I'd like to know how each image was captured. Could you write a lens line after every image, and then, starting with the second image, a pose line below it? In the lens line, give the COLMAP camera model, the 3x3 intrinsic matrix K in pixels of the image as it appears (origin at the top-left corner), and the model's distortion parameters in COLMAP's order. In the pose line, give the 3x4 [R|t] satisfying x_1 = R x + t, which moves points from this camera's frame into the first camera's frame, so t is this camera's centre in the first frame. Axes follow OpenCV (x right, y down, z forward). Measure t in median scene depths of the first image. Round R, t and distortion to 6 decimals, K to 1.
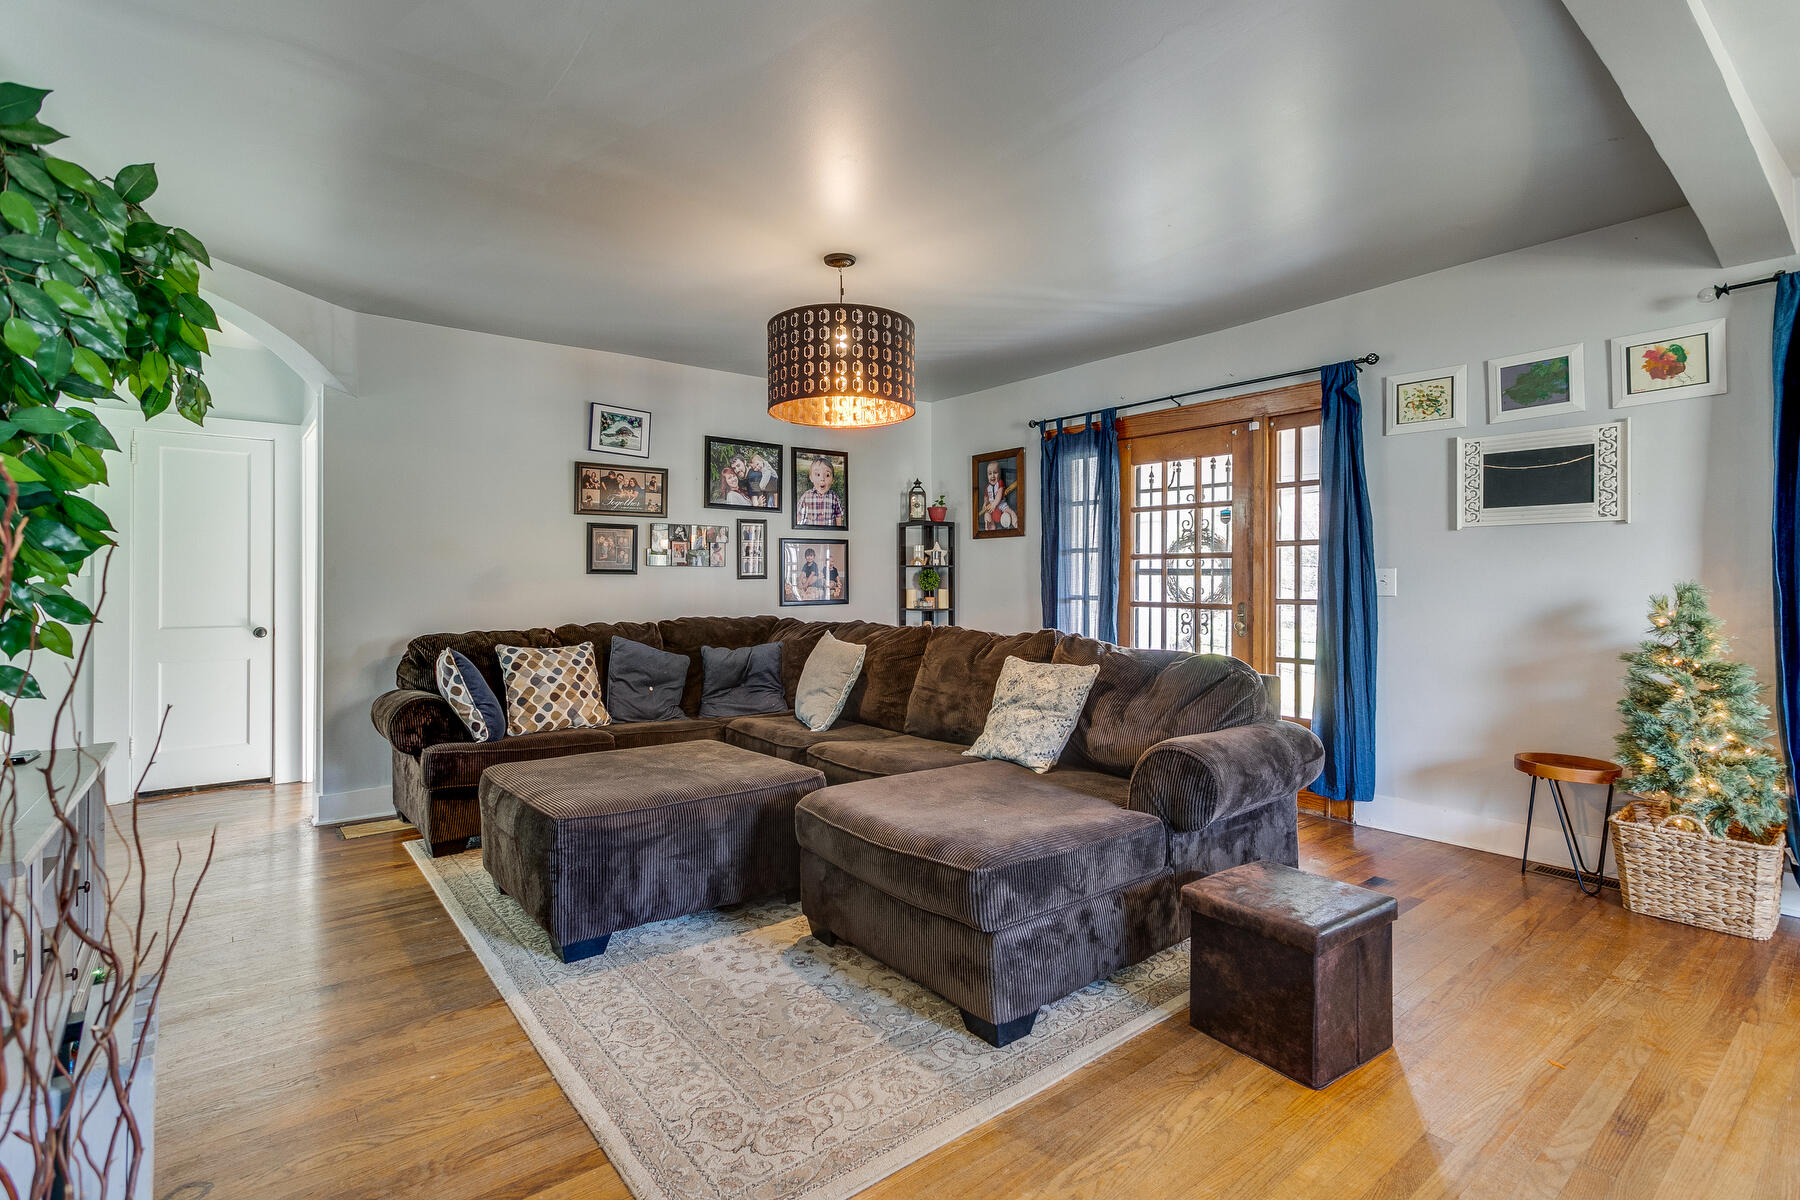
lens RADIAL K [[869.2, 0, 898.8], [0, 869.2, 581.7], [0, 0, 1]] dist [-0.002903, 0.003103]
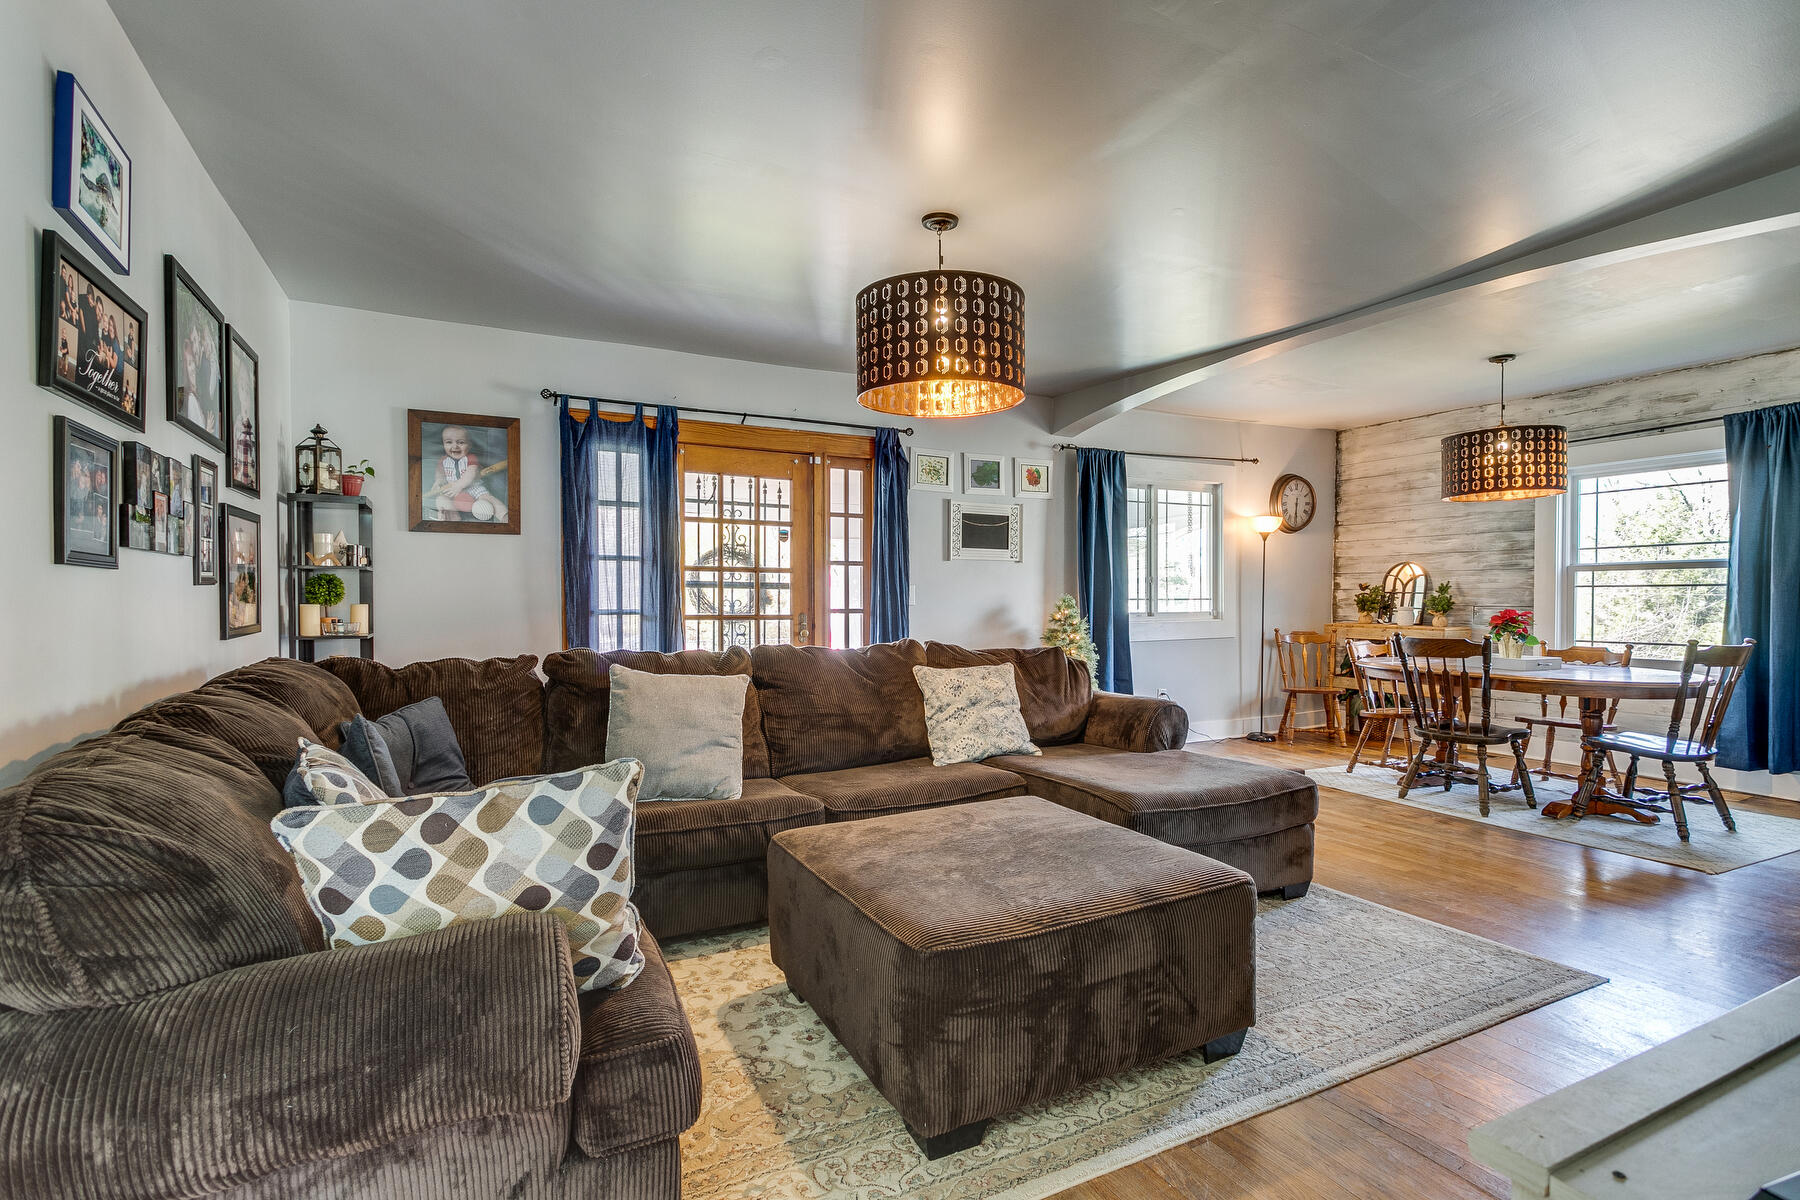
lens RADIAL K [[869.2, 0, 904.4], [0, 869.2, 616.3], [0, 0, 1]] dist [-0.002903, 0.003103]
pose [[0.178531, -0.019007, 0.983751, -0.630325], [-0.001535, 0.999807, 0.019596, 0.005578], [-0.983933, -0.005008, 0.178467, 0.591679]]
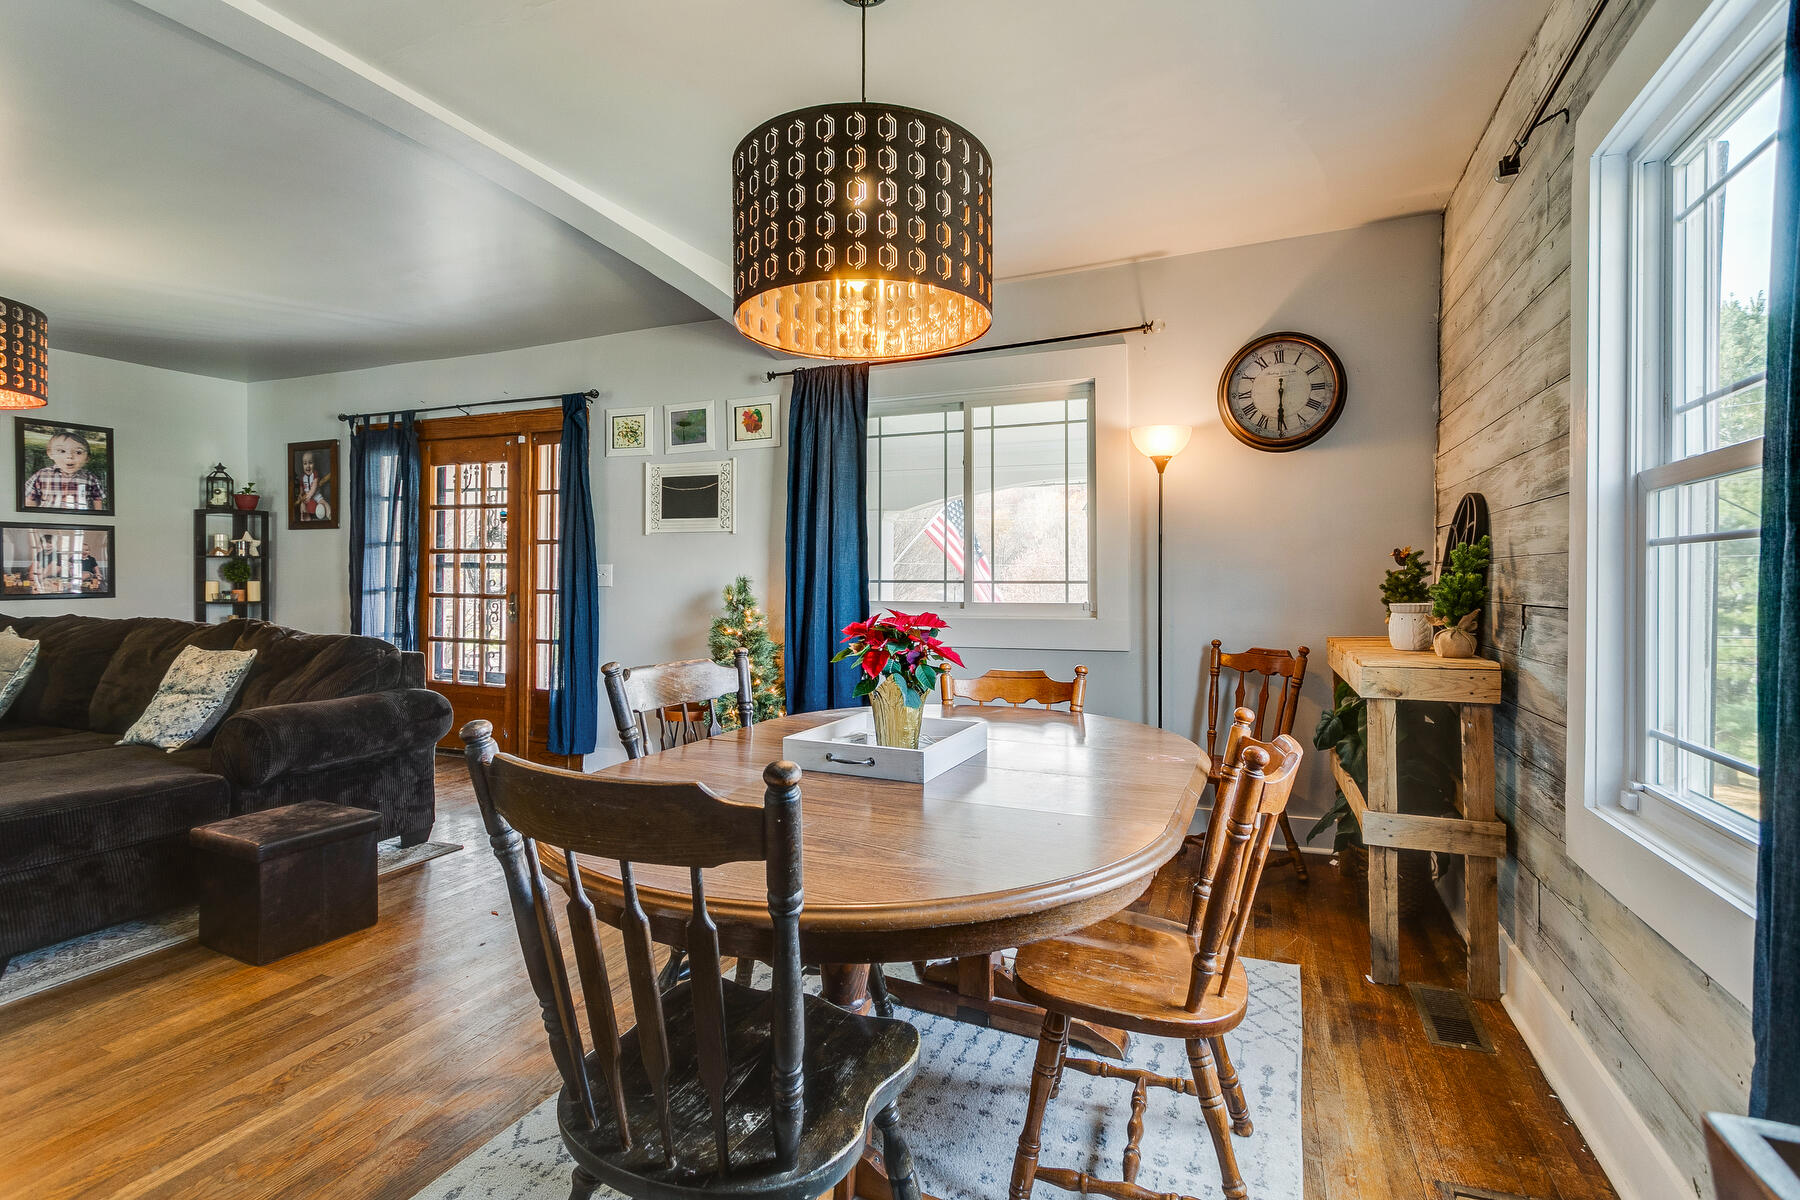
lens RADIAL K [[860.1, 0, 900.4], [0, 860.1, 584.1], [0, 0, 1]] dist [0.003042, 0.000404]
pose [[0.868960, -0.000552, 0.494883, 0.244732], [-0.004653, 0.999946, 0.009286, -0.000261], [-0.494861, -0.010371, 0.868910, -0.211472]]
